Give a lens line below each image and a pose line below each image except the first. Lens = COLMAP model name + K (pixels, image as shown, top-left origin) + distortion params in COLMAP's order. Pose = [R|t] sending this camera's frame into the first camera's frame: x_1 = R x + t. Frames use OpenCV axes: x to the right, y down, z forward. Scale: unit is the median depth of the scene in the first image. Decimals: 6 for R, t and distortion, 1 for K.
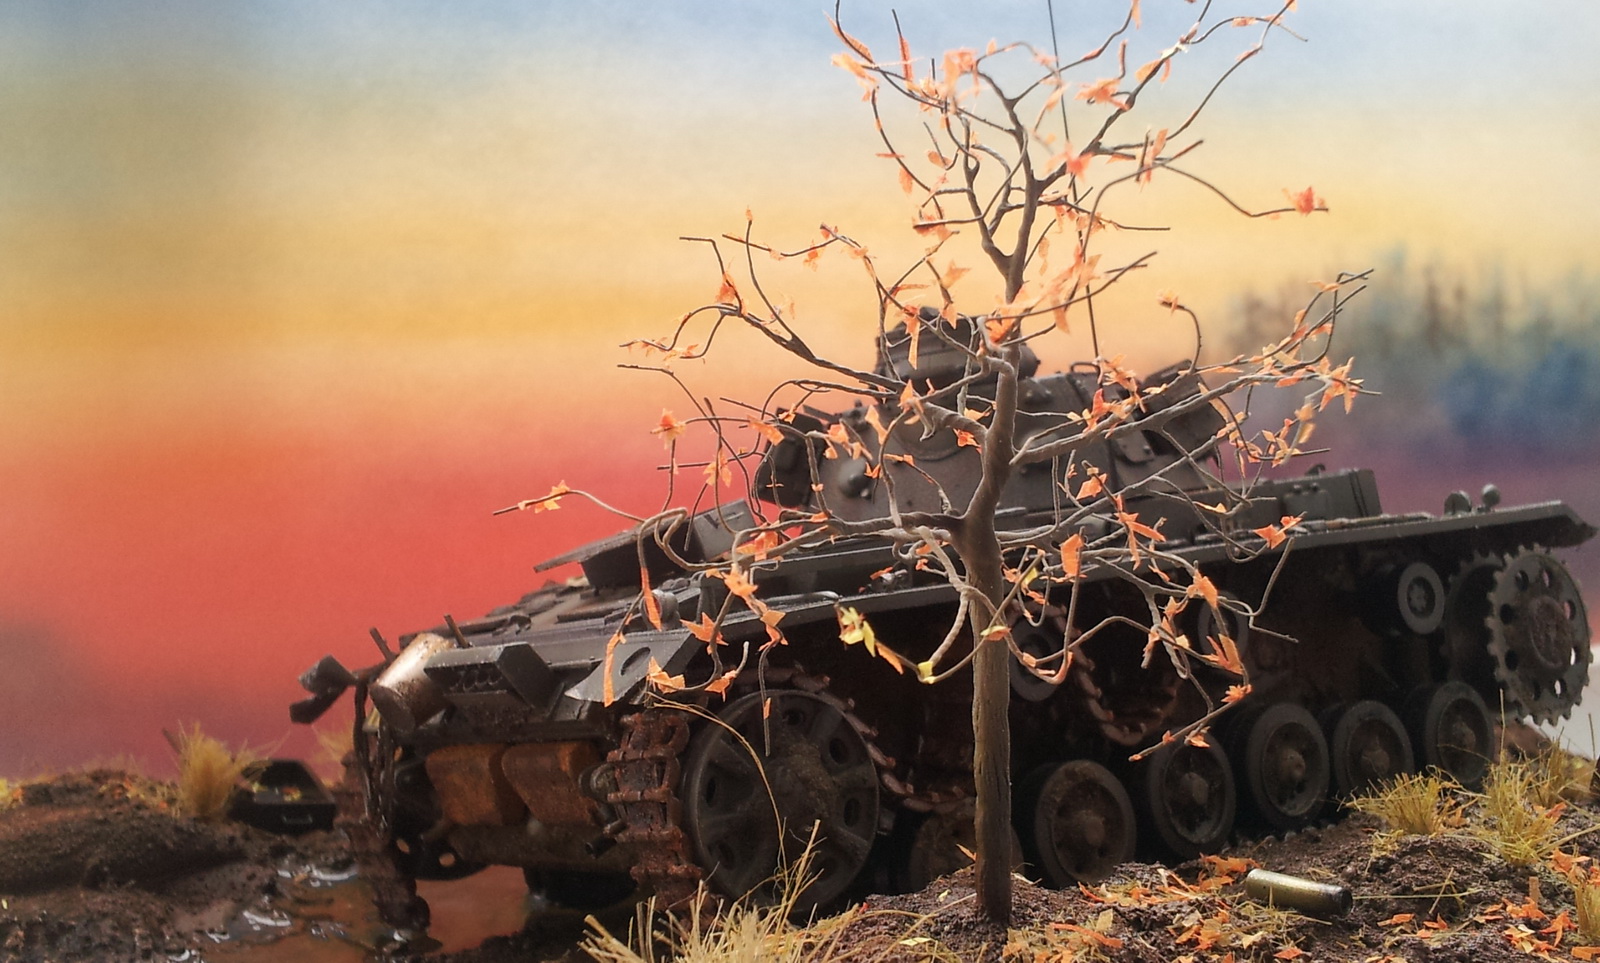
lens RADIAL K [[1991.0, 0, 815.3], [0, 1991.0, 515.9], [0, 0, 1]] dist [0.163938, -0.584154]
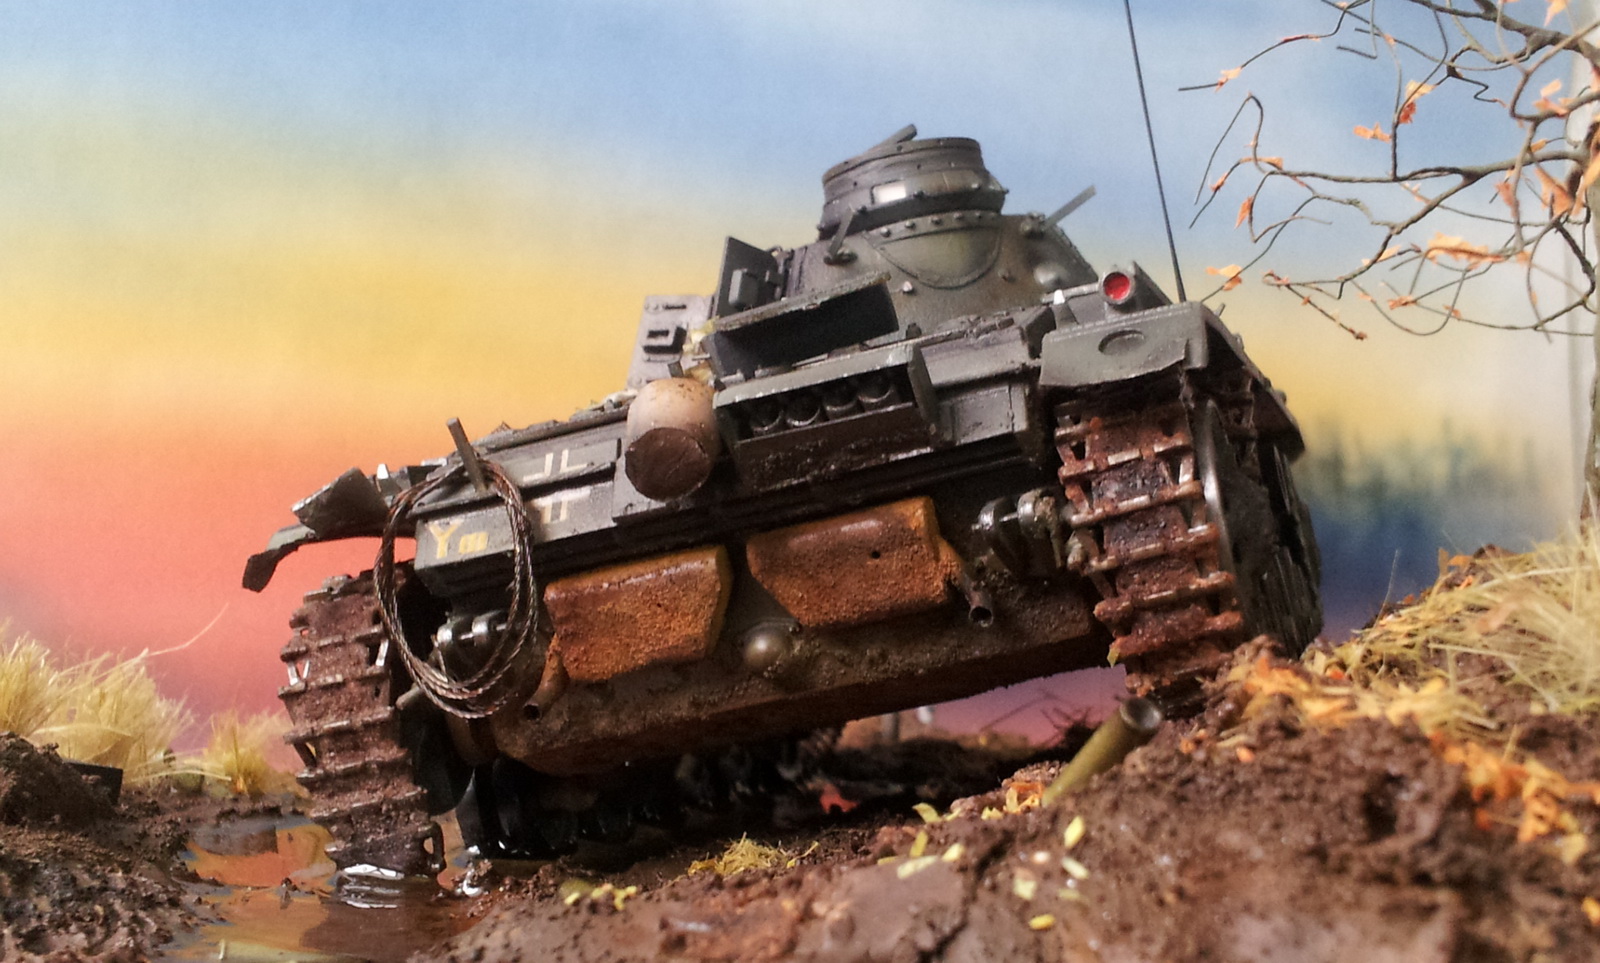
lens RADIAL K [[2166.6, 0, 808.9], [0, 2166.6, 511.3], [0, 0, 1]] dist [0.123915, -0.310508]
pose [[0.796627, 0.028655, 0.603792, -0.634956], [0.074046, 0.986727, -0.144523, 0.226684], [-0.599919, 0.159839, 0.783931, 0.330198]]
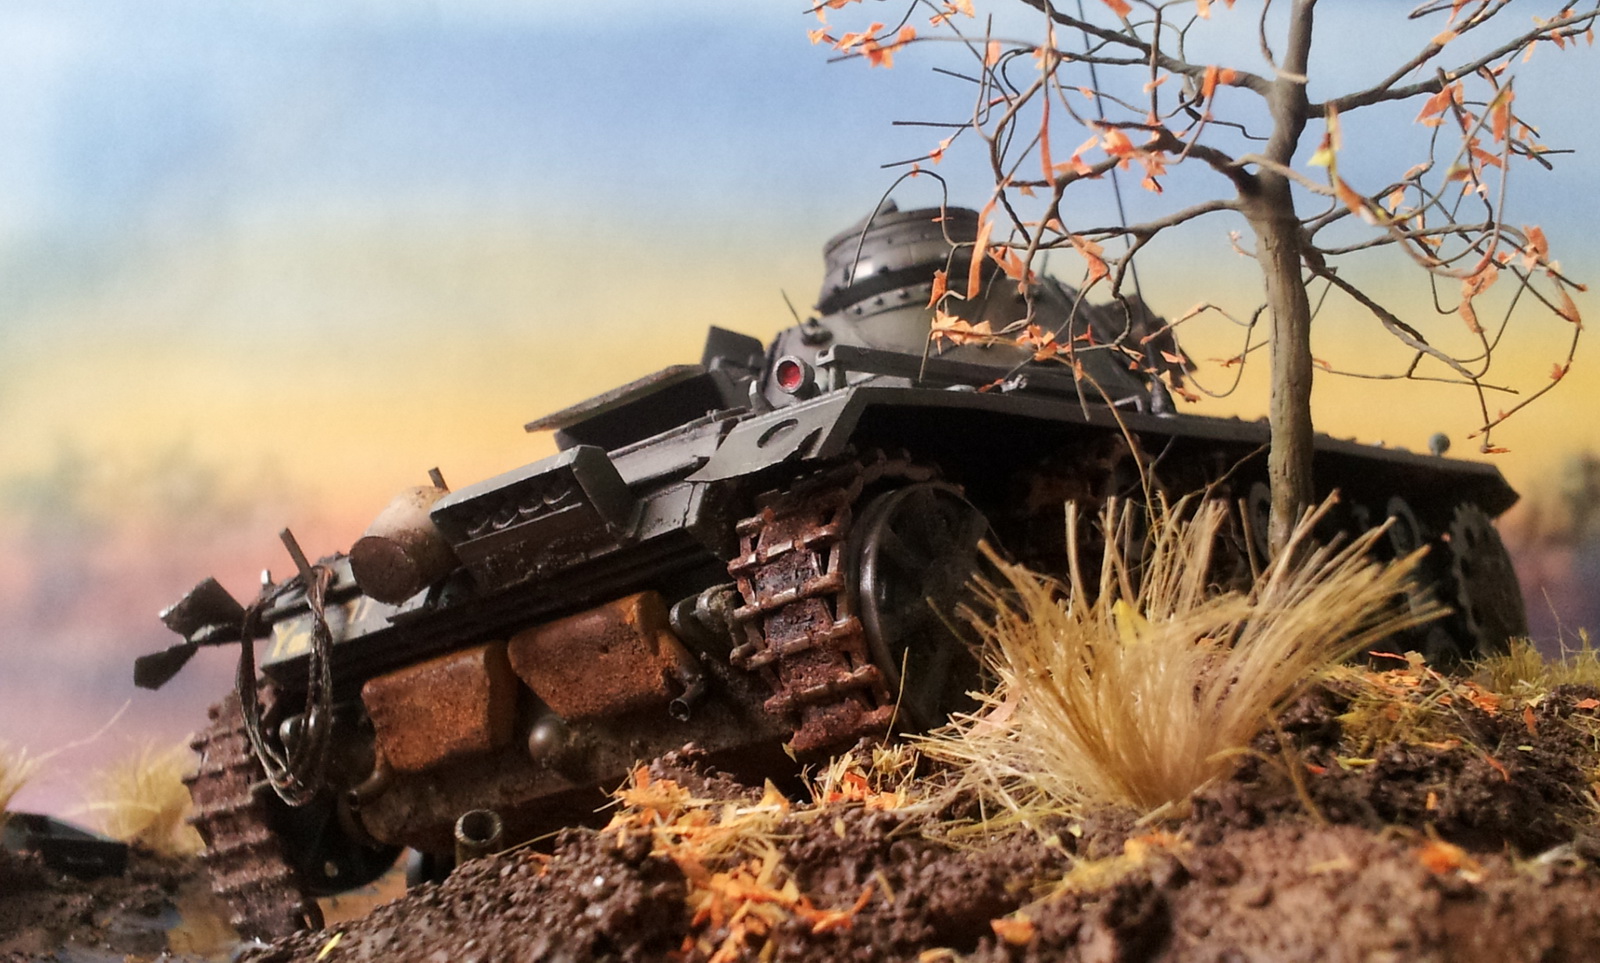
lens RADIAL K [[2166.6, 0, 808.9], [0, 2166.6, 511.3], [0, 0, 1]] dist [0.123915, -0.310508]
pose [[0.959079, 0.003858, 0.283112, -0.284496], [0.050167, 0.981771, -0.183326, 0.231366], [-0.278658, 0.190027, 0.941403, 0.142838]]
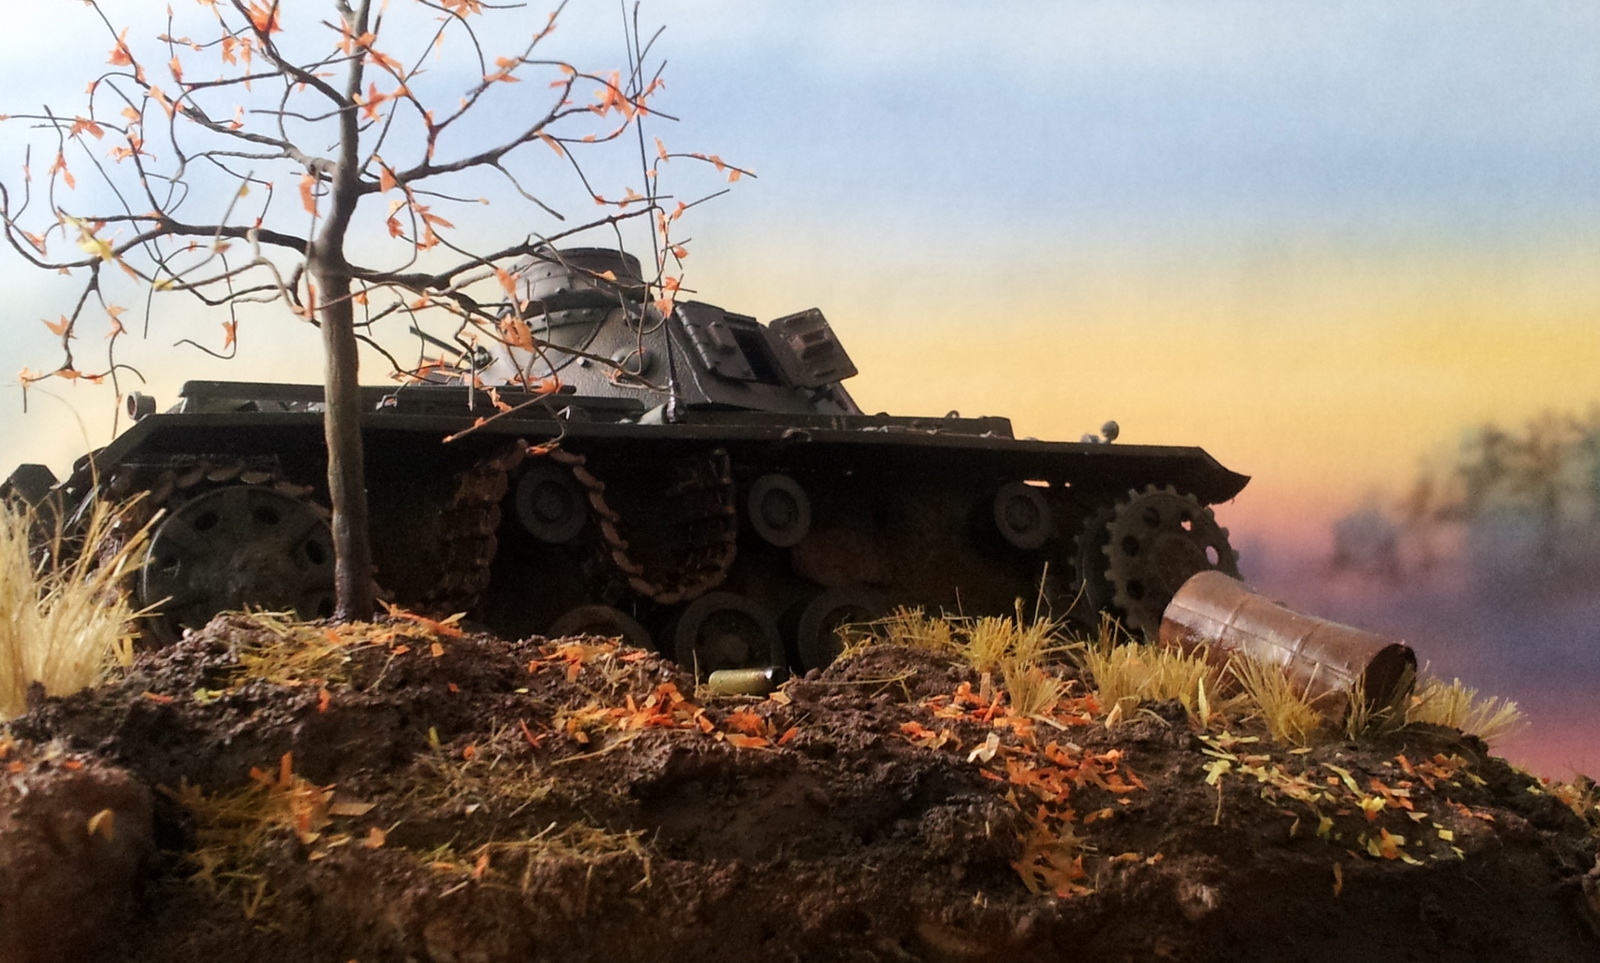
lens RADIAL K [[2166.6, 0, 808.9], [0, 2166.6, 511.3], [0, 0, 1]] dist [0.123915, -0.310508]
pose [[0.994566, -0.018013, -0.102540, 0.351257], [-0.001886, 0.981639, -0.190737, 0.284288], [0.104093, 0.189894, 0.976271, -0.093928]]
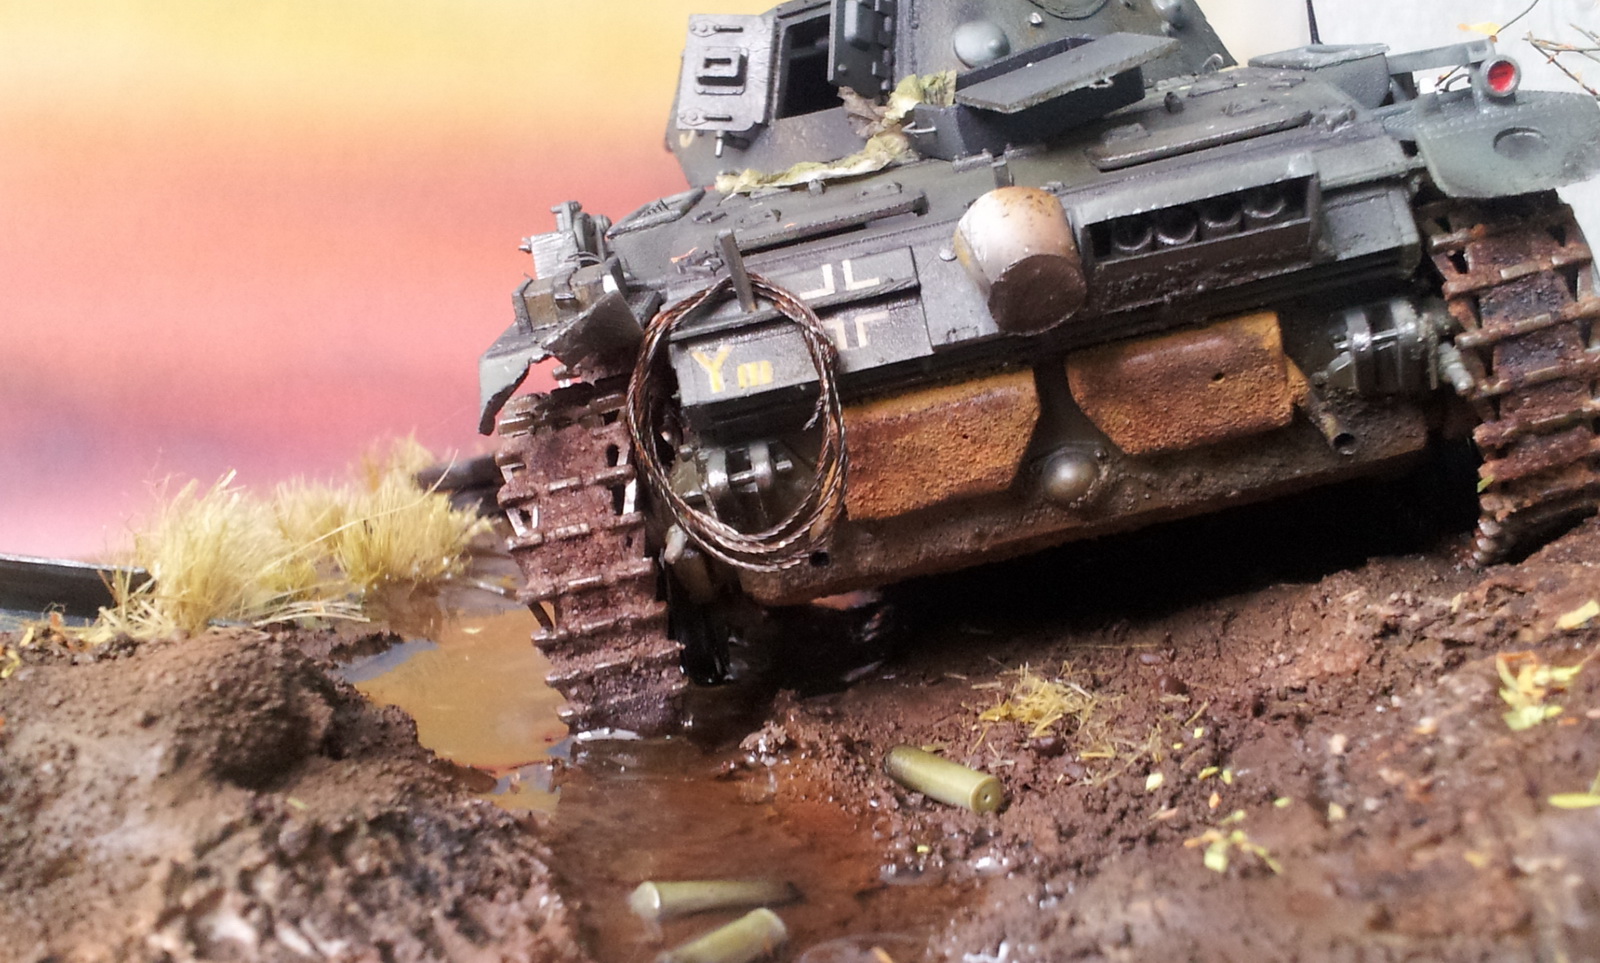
lens RADIAL K [[2166.6, 0, 808.9], [0, 2166.6, 511.3], [0, 0, 1]] dist [0.123915, -0.310508]
pose [[0.630564, -0.126252, 0.765800, -0.783155], [0.117498, 0.990837, 0.066603, 0.107014], [-0.767192, 0.047982, 0.639621, 0.590954]]
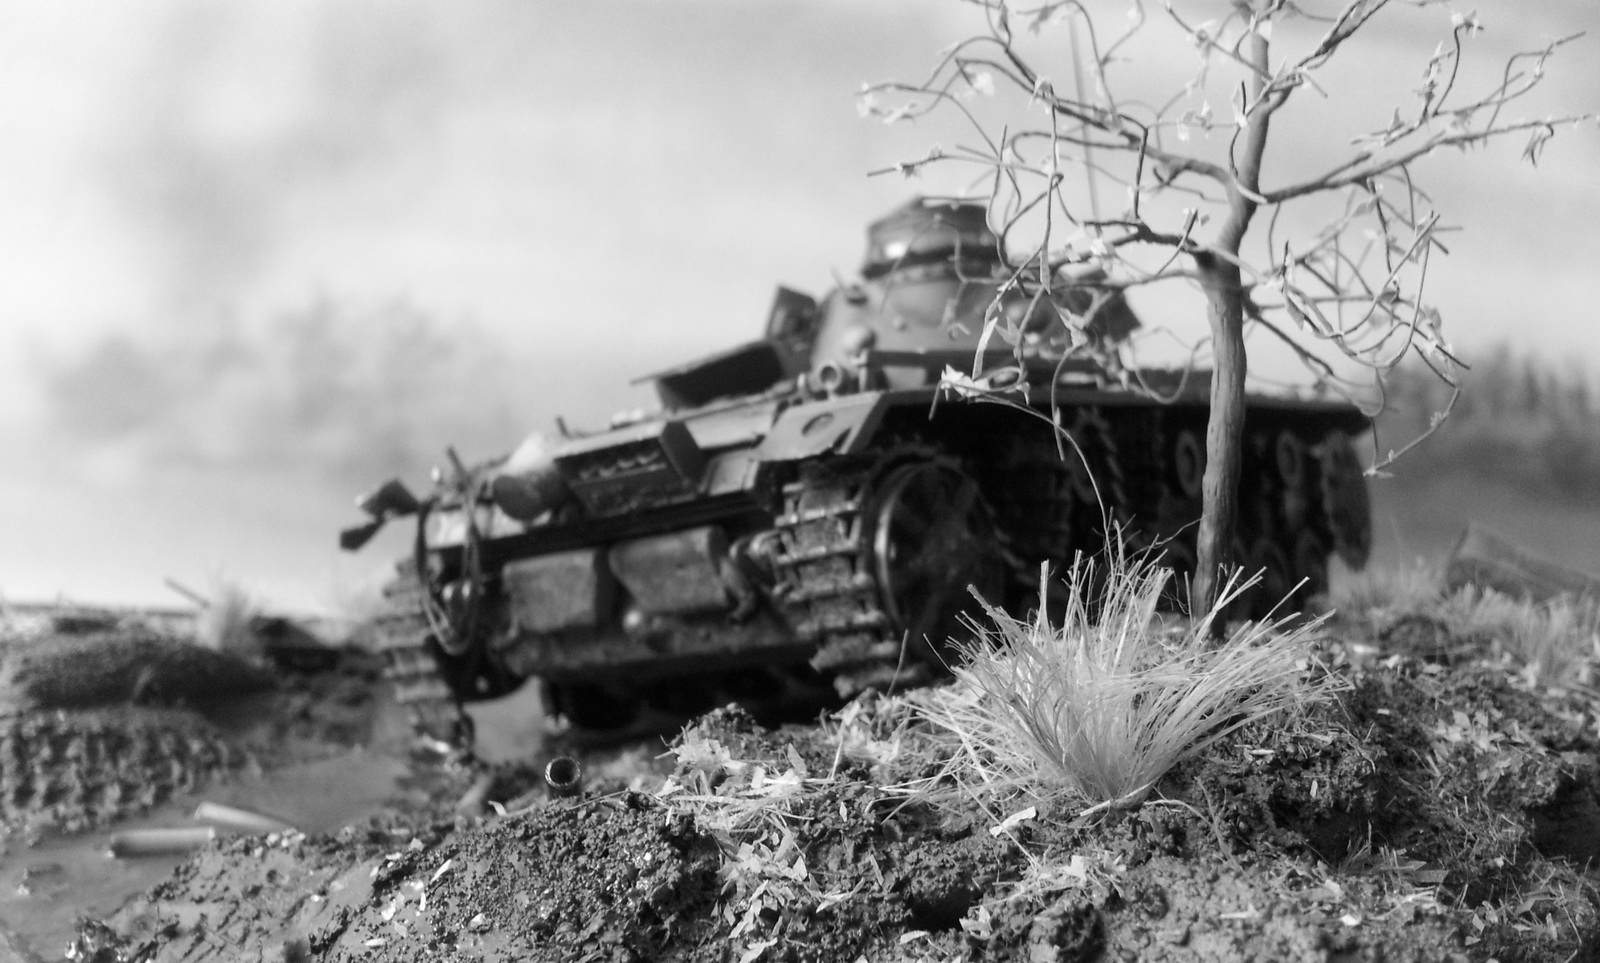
lens RADIAL K [[1464.4, 0, 805.0], [0, 1464.4, 502.4], [0, 0, 1]] dist [0.141436, -0.492226]
pose [[0.967077, 0.017188, 0.253903, -0.252548], [-0.003755, 0.998572, -0.053296, 0.134105], [-0.254457, 0.050588, 0.965760, 0.221705]]
